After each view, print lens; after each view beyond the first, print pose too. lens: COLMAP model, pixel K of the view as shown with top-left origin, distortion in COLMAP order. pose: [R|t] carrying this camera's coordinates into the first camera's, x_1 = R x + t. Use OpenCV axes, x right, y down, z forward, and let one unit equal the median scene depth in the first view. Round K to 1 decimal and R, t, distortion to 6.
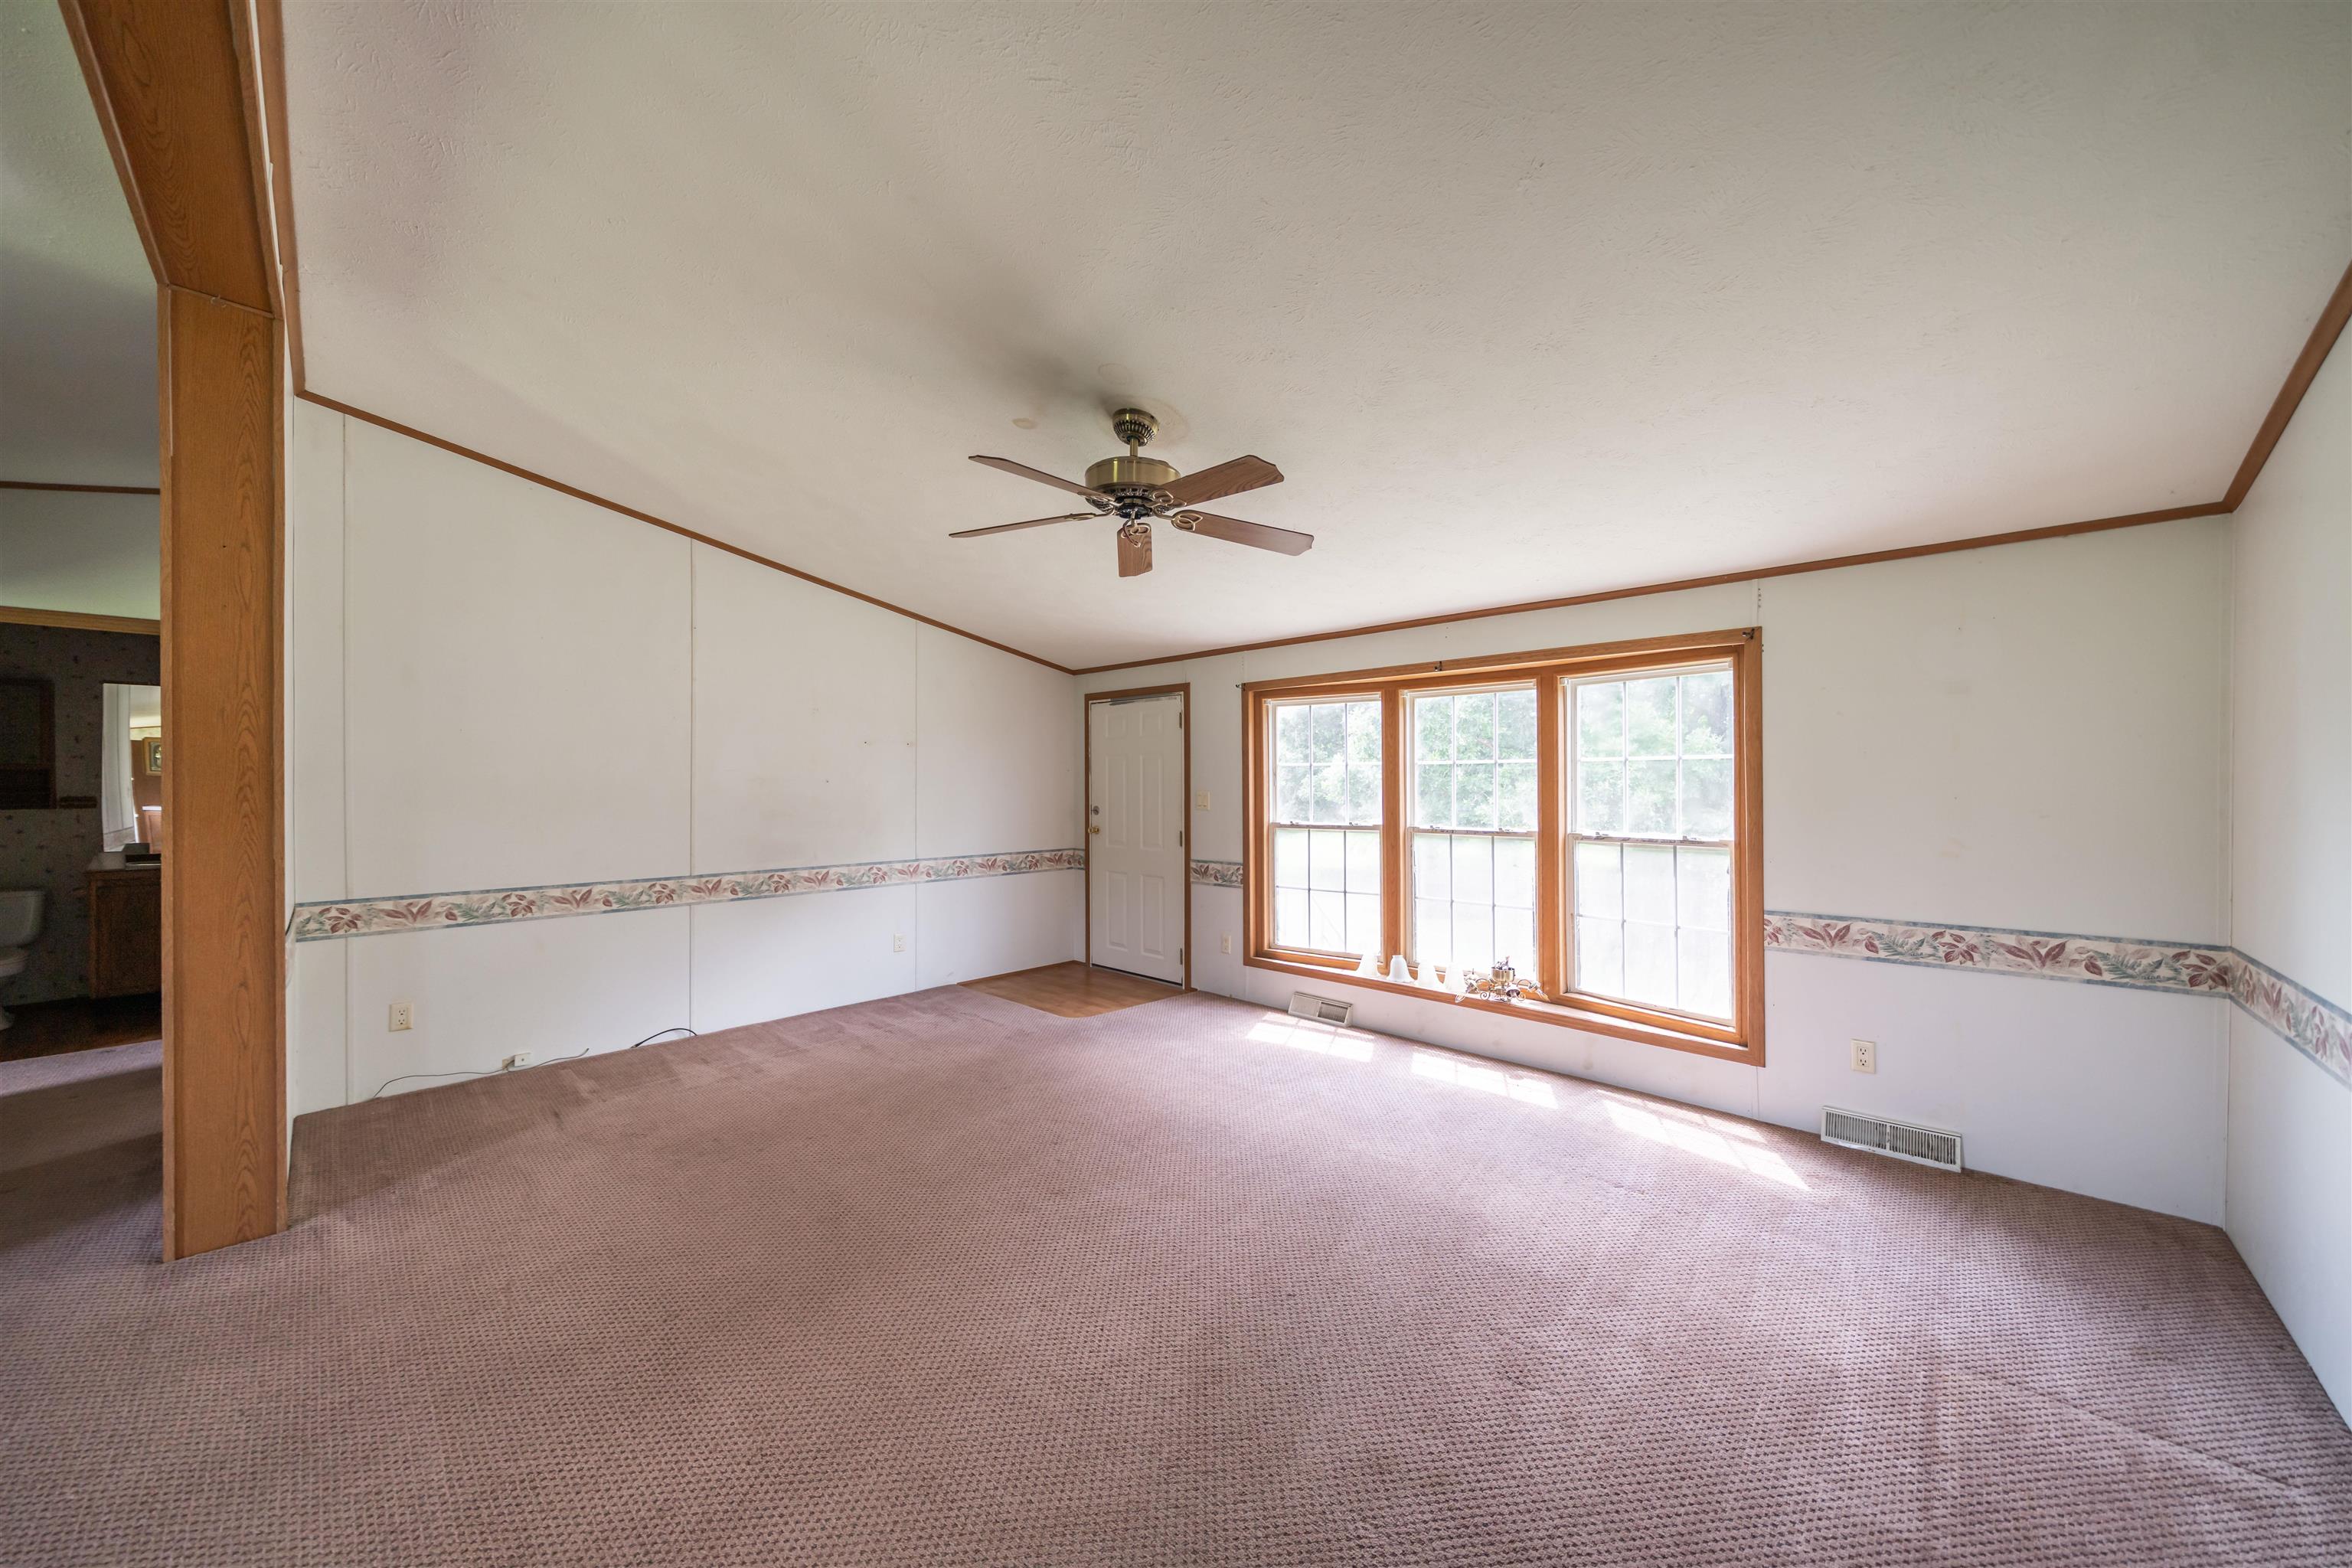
lens RADIAL K [[816.8, 0, 1225.6], [0, 816.8, 785.8], [0, 0, 1]] dist [-0.002572, -0.000083]
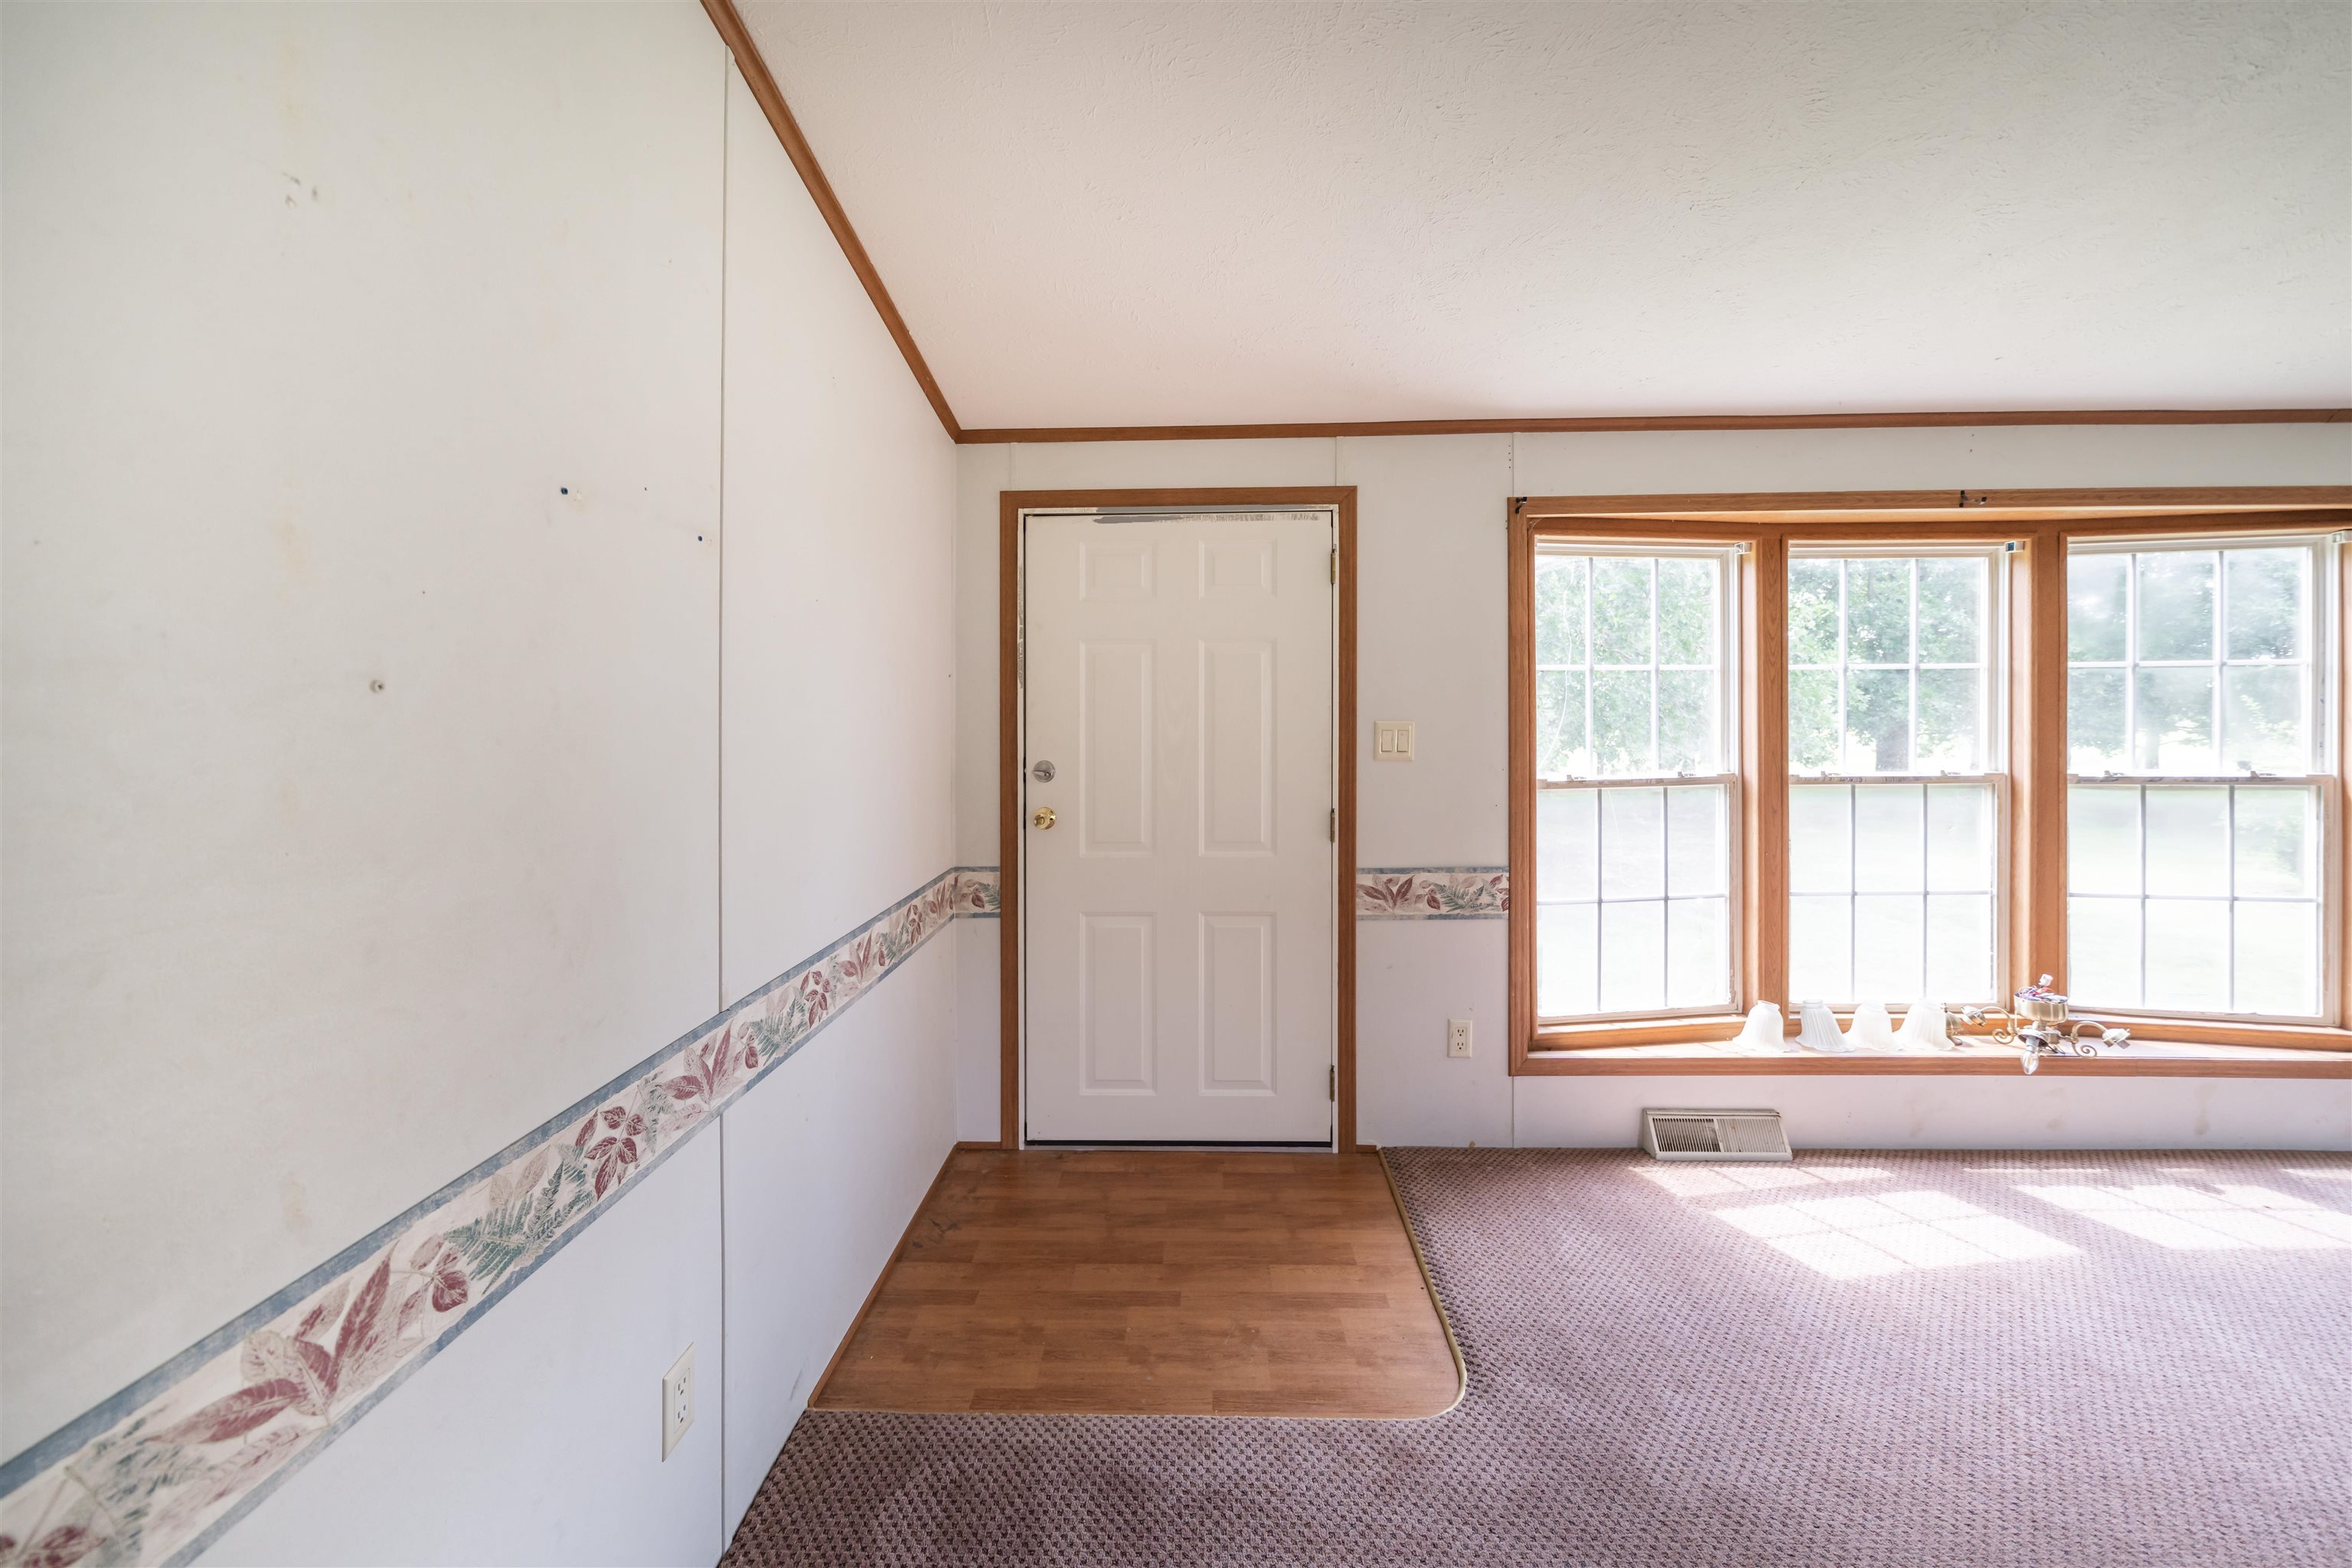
lens RADIAL K [[816.8, 0, 1149.8], [0, 816.8, 712.2], [0, 0, 1]] dist [-0.002572, -0.000083]
pose [[0.766843, -0.001399, 0.641833, -0.547745], [0.009523, 0.999912, -0.009198, 0.005986], [-0.641764, 0.013166, 0.766790, 0.917100]]
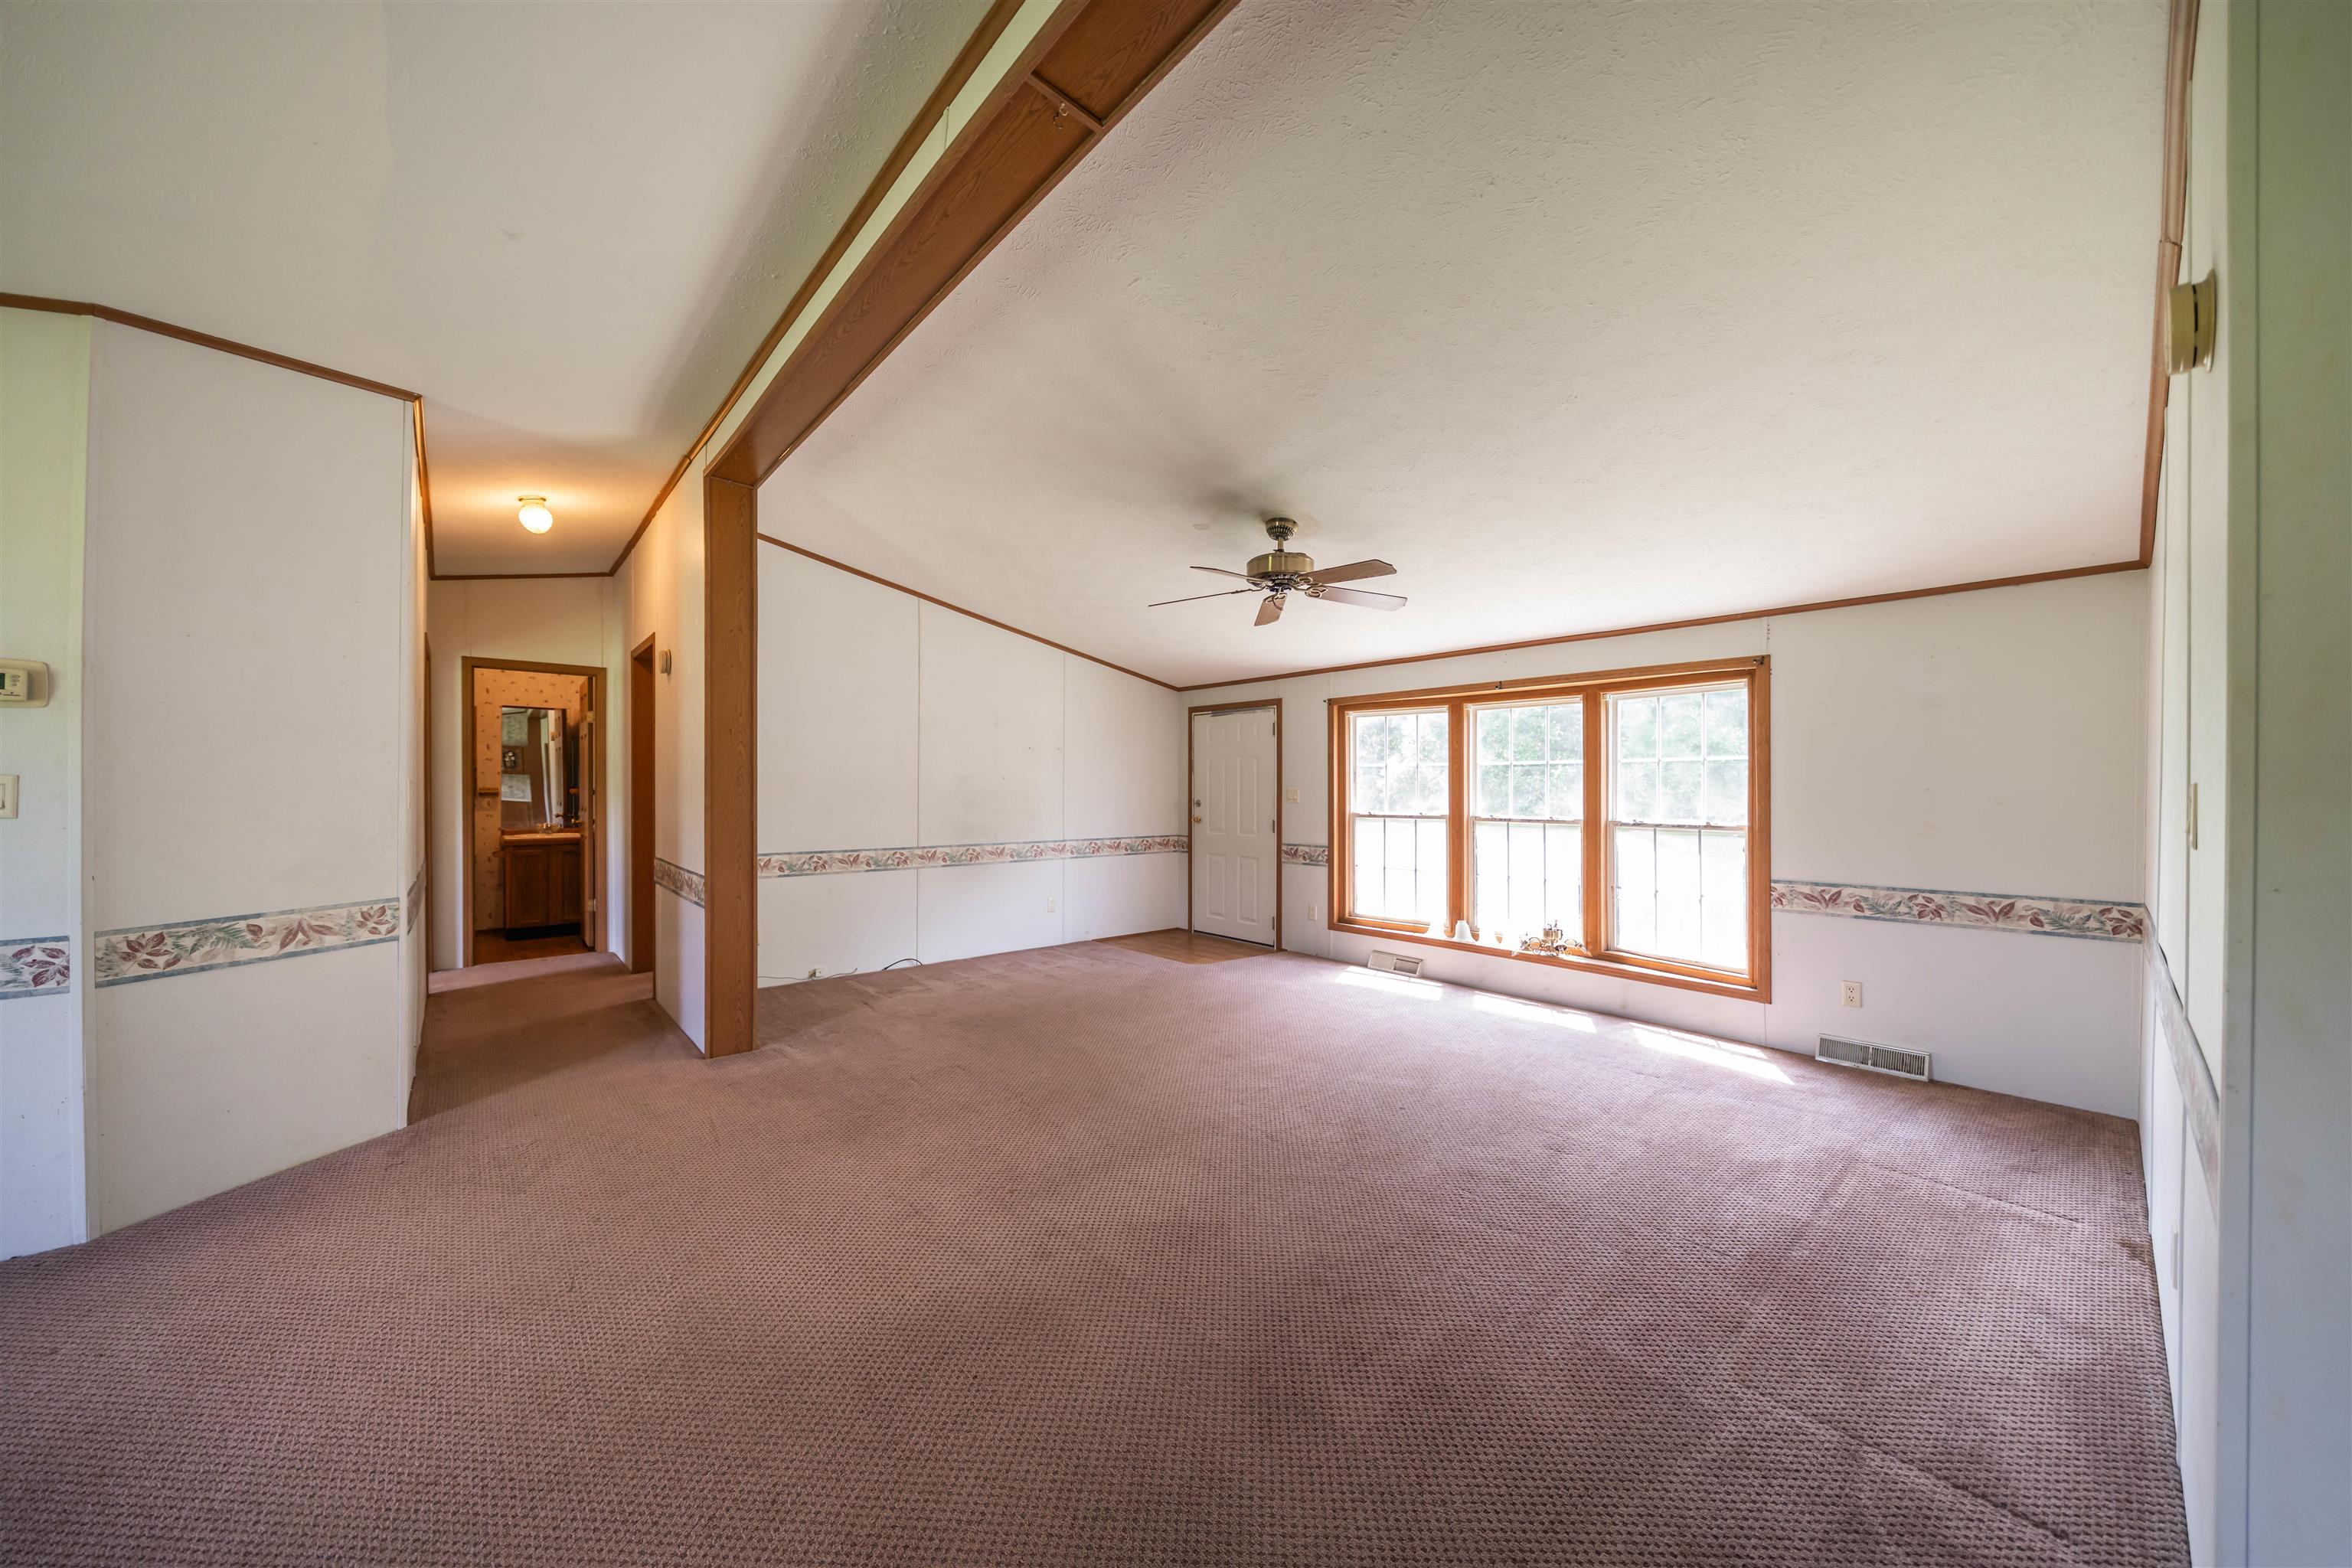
lens RADIAL K [[816.8, 0, 1143.6], [0, 816.8, 791.9], [0, 0, 1]] dist [-0.002572, -0.000083]
pose [[0.989769, 0.004371, -0.142611, -0.093685], [-0.003824, 0.999984, 0.004112, 0.011906], [0.142627, -0.003524, 0.989770, -0.298081]]
